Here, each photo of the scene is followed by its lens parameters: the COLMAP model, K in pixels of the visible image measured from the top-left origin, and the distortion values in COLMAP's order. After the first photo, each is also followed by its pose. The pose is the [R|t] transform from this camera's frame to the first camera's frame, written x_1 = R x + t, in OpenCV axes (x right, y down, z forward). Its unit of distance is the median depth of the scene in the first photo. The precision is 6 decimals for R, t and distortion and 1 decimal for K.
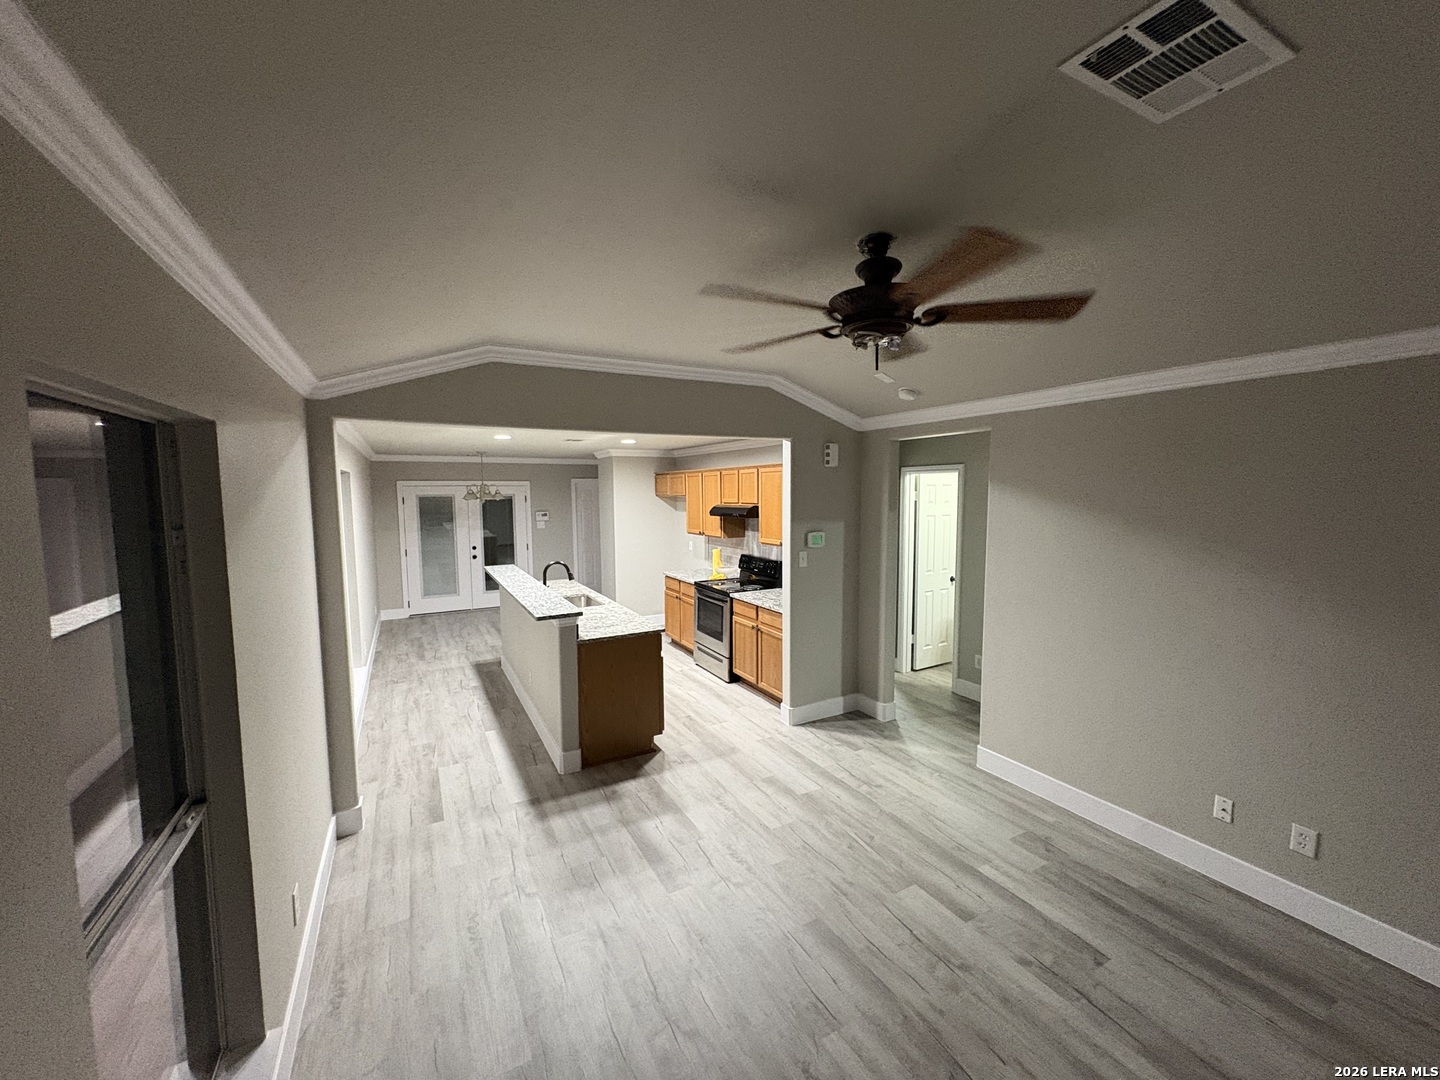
lens RADIAL K [[575.3, 0, 725.1], [0, 575.3, 538.6], [0, 0, 1]] dist [-0.000680, 0.000377]
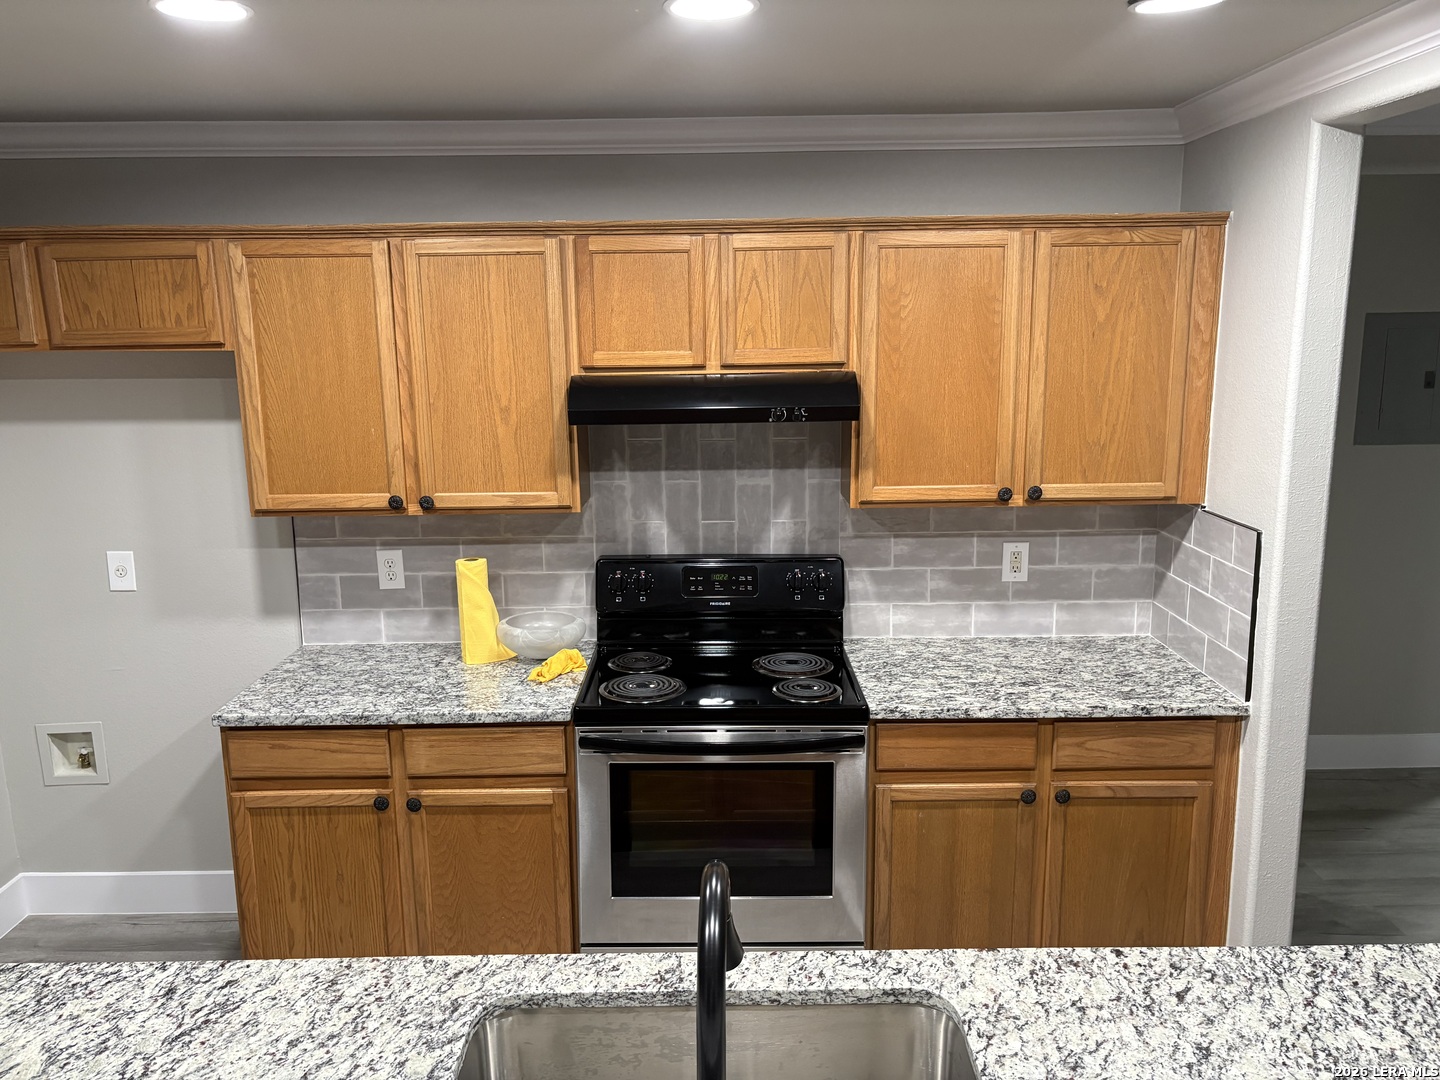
lens RADIAL K [[1068.5, 0, 718.0], [0, 1068.5, 540.2], [0, 0, 1]] dist [0.032290, -0.001975]
pose [[0.485553, -0.162023, 0.859062, -0.497262], [0.085241, 0.986767, 0.137929, -0.061144], [-0.870042, 0.006255, 0.492938, 0.939563]]
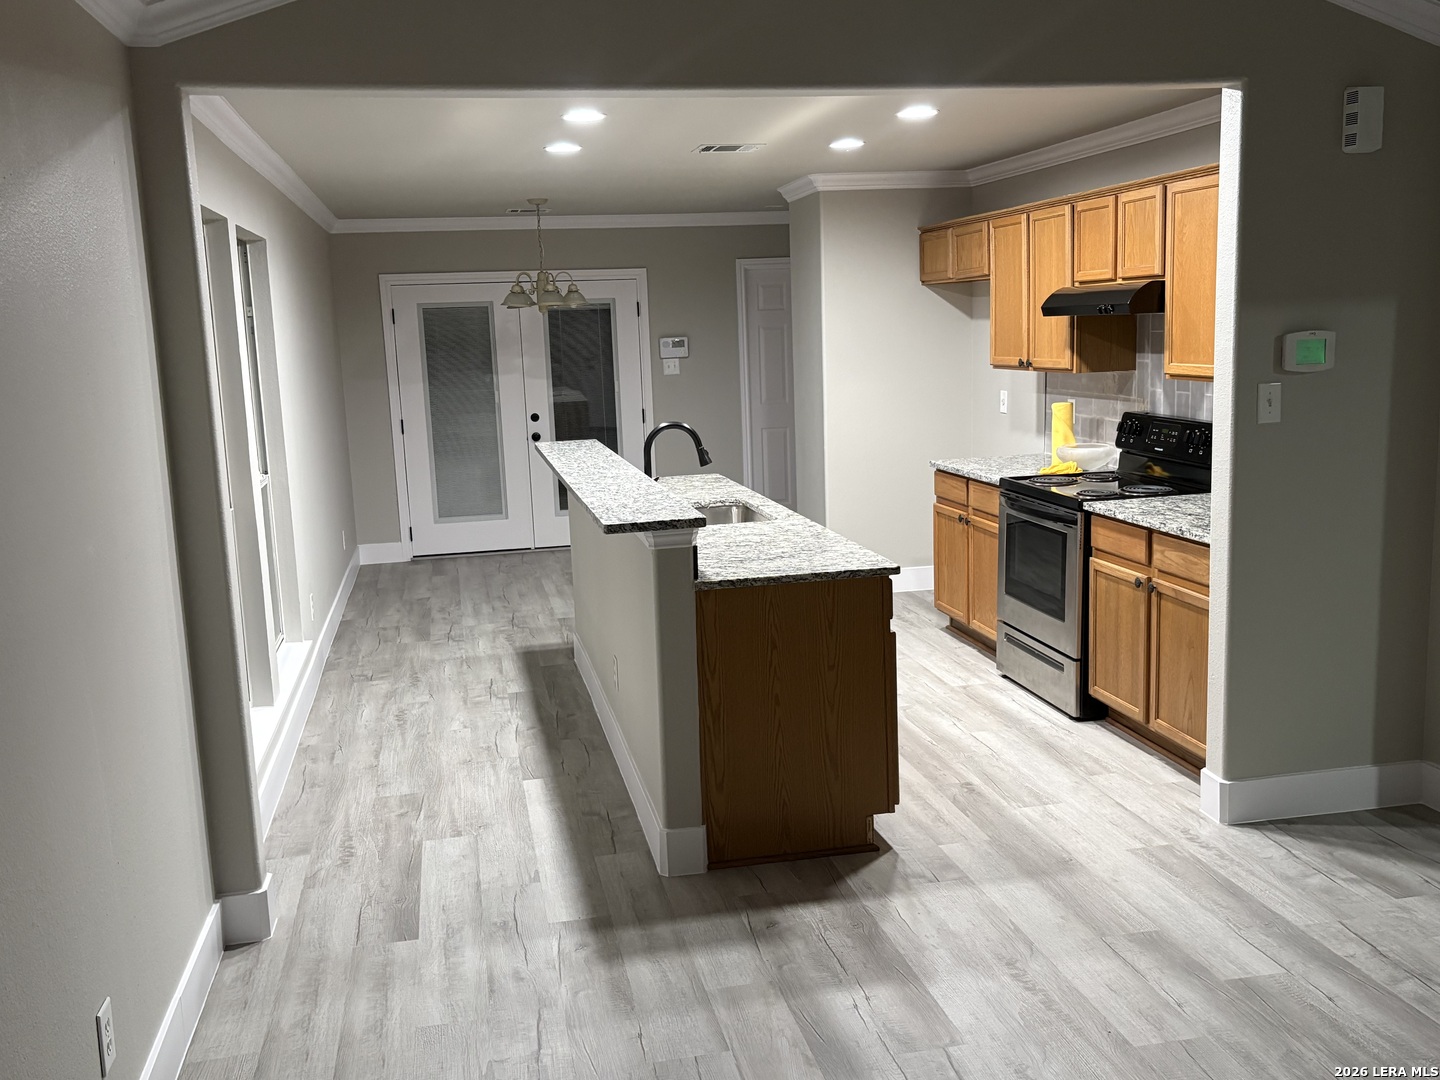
lens RADIAL K [[1321.4, 0, 716.0], [0, 1321.4, 540.1], [0, 0, 1]] dist [0.017387, 0.000000]
pose [[0.952862, 0.017743, -0.302886, 0.052409], [0.007808, 0.996524, 0.082941, 0.050313], [0.303304, -0.081396, 0.949411, 0.040721]]
